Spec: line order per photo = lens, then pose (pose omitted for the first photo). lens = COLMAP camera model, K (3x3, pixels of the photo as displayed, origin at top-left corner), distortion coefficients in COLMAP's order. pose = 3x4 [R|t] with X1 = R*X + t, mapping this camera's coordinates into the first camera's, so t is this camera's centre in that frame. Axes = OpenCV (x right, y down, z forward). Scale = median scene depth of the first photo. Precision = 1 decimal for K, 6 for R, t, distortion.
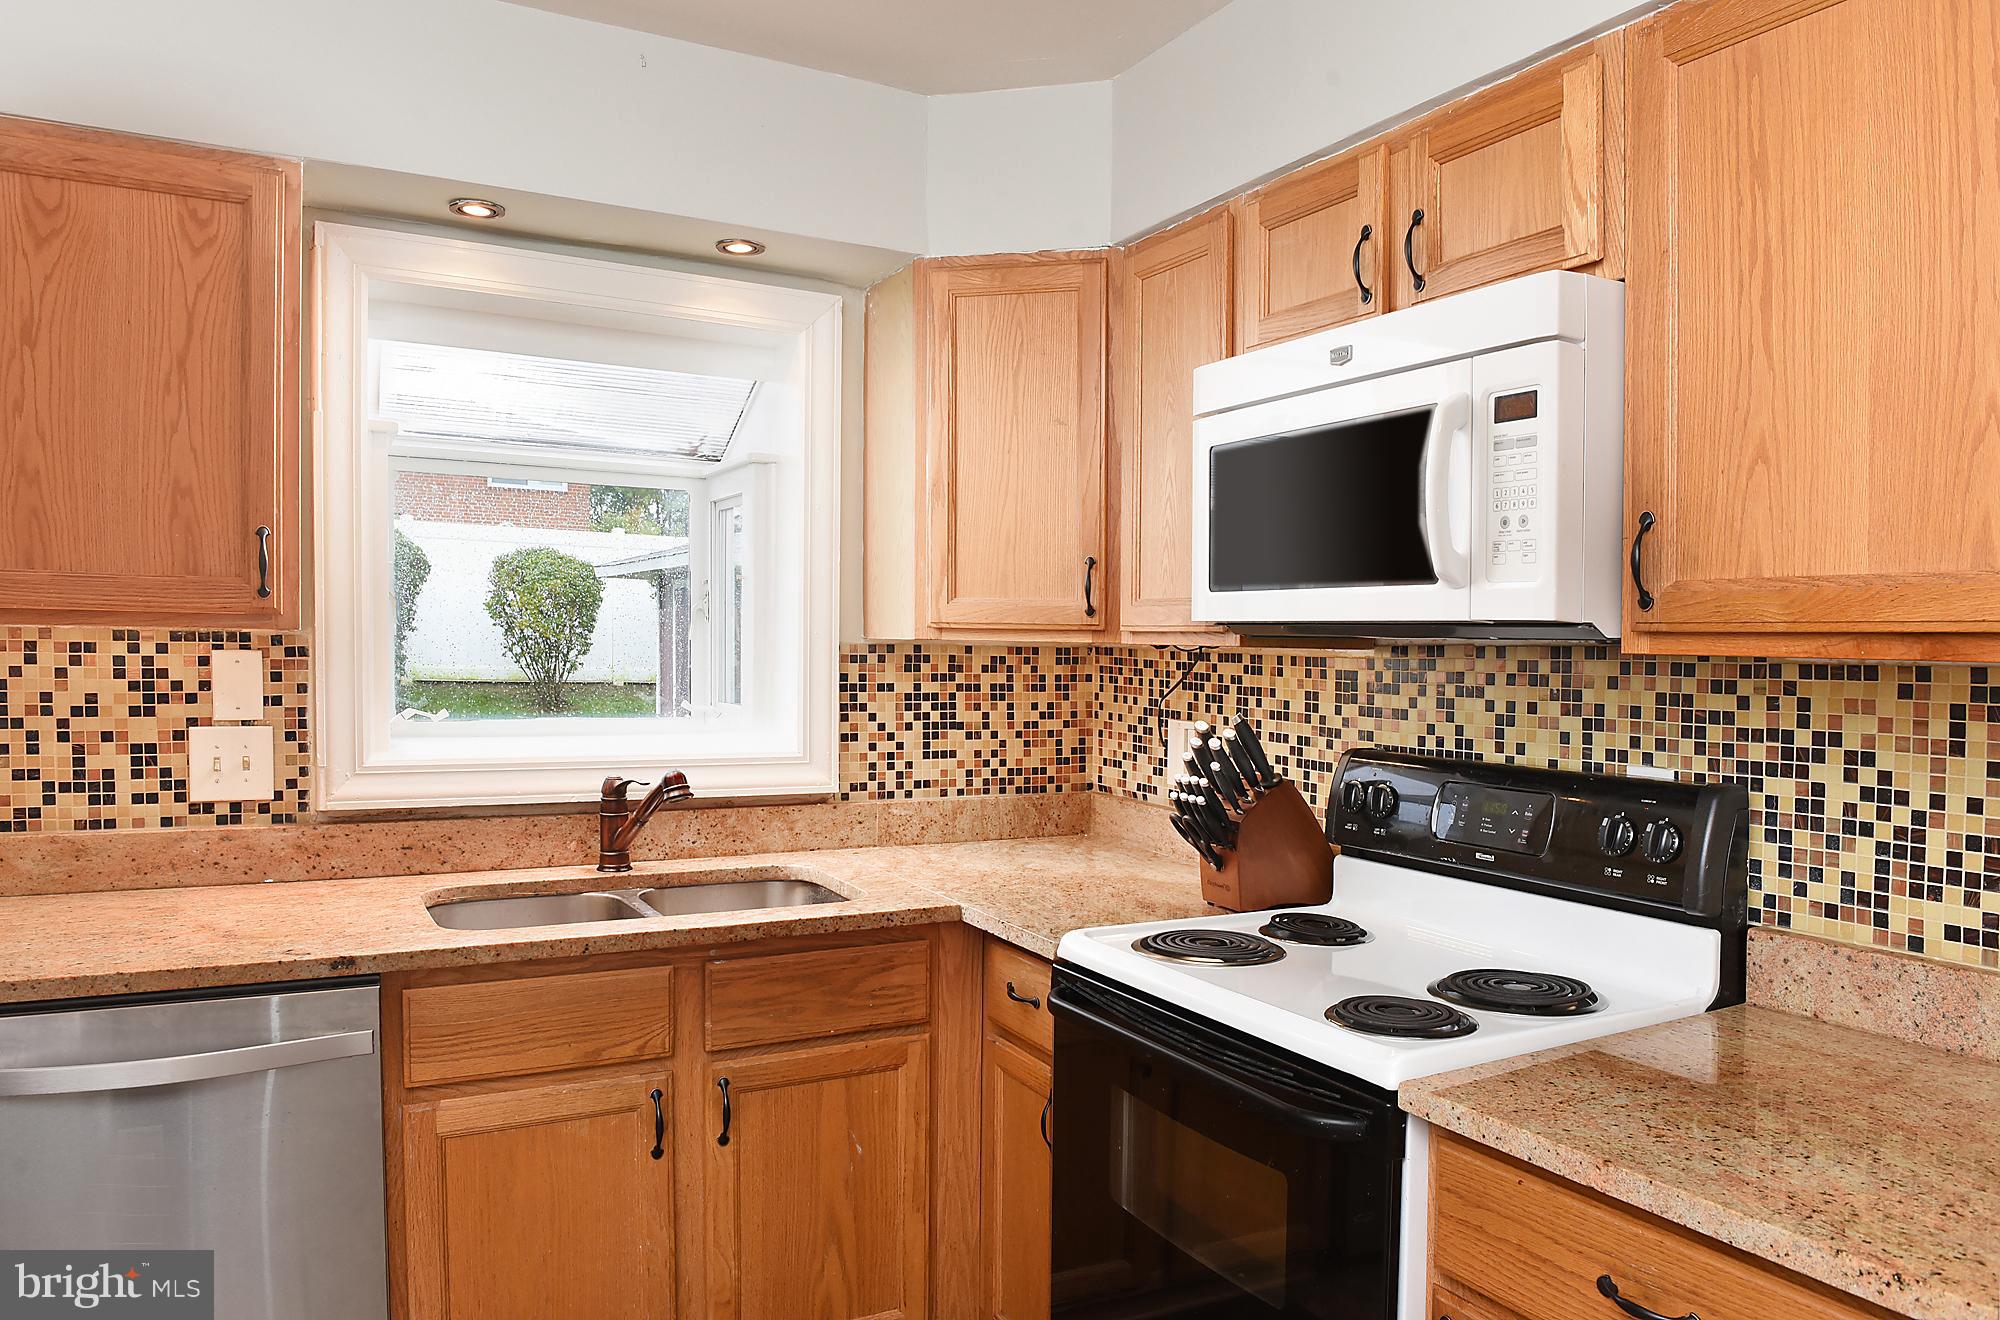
lens RADIAL K [[1431.3, 0, 1103.8], [0, 1431.3, 771.0], [0, 0, 1]] dist [-0.028650, 0.000242]
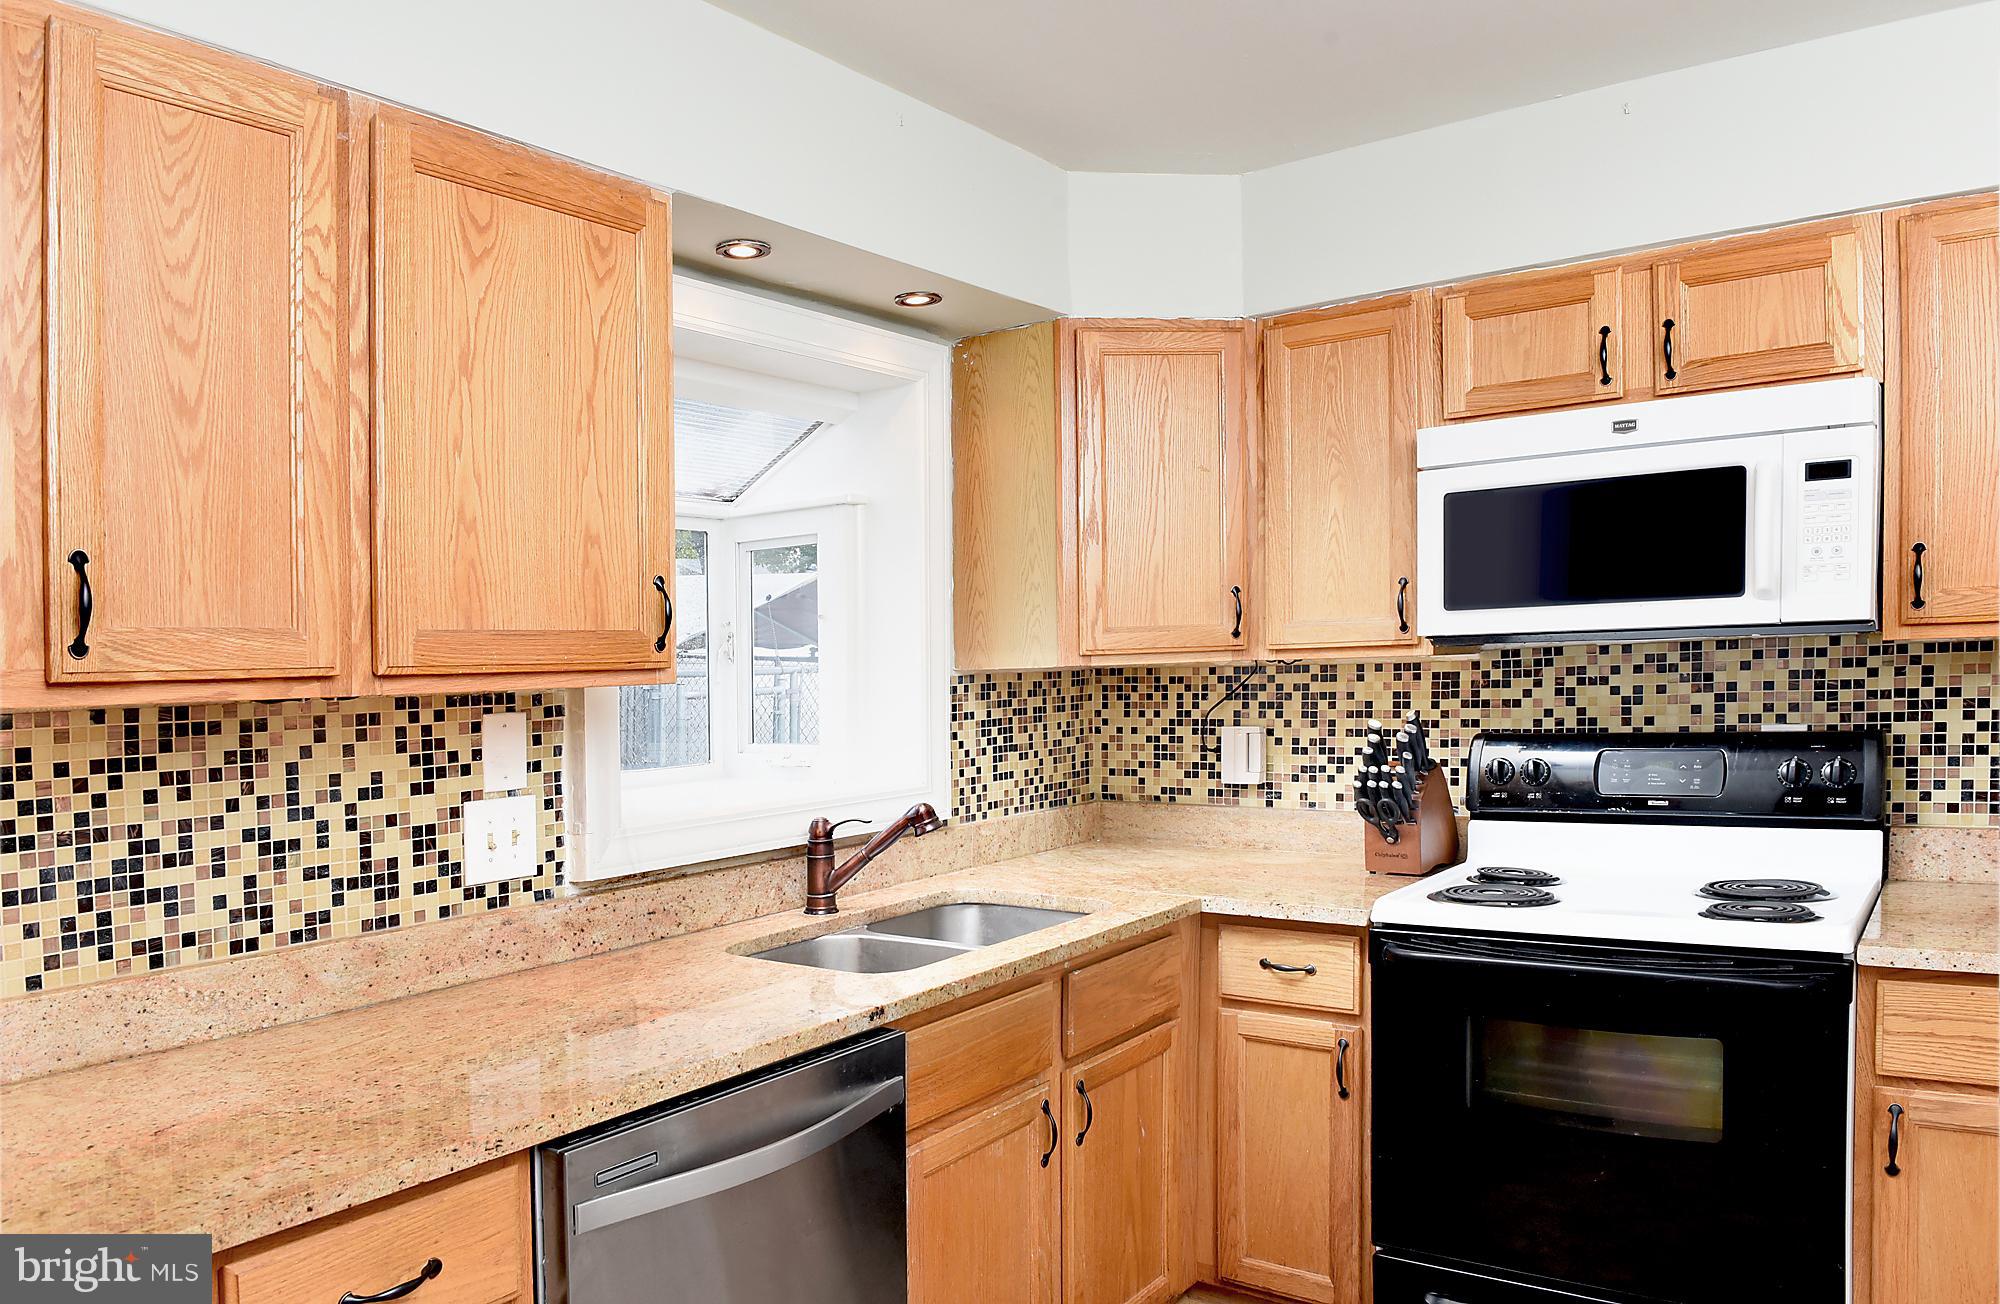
lens RADIAL K [[1429.9, 0, 963.7], [0, 1429.9, 774.8], [0, 0, 1]] dist [-0.020669, -0.008608]
pose [[0.909380, -0.082500, 0.407704, -0.757248], [0.089099, 0.996019, 0.002813, -0.023802], [-0.406313, 0.033768, 0.913110, 0.052017]]
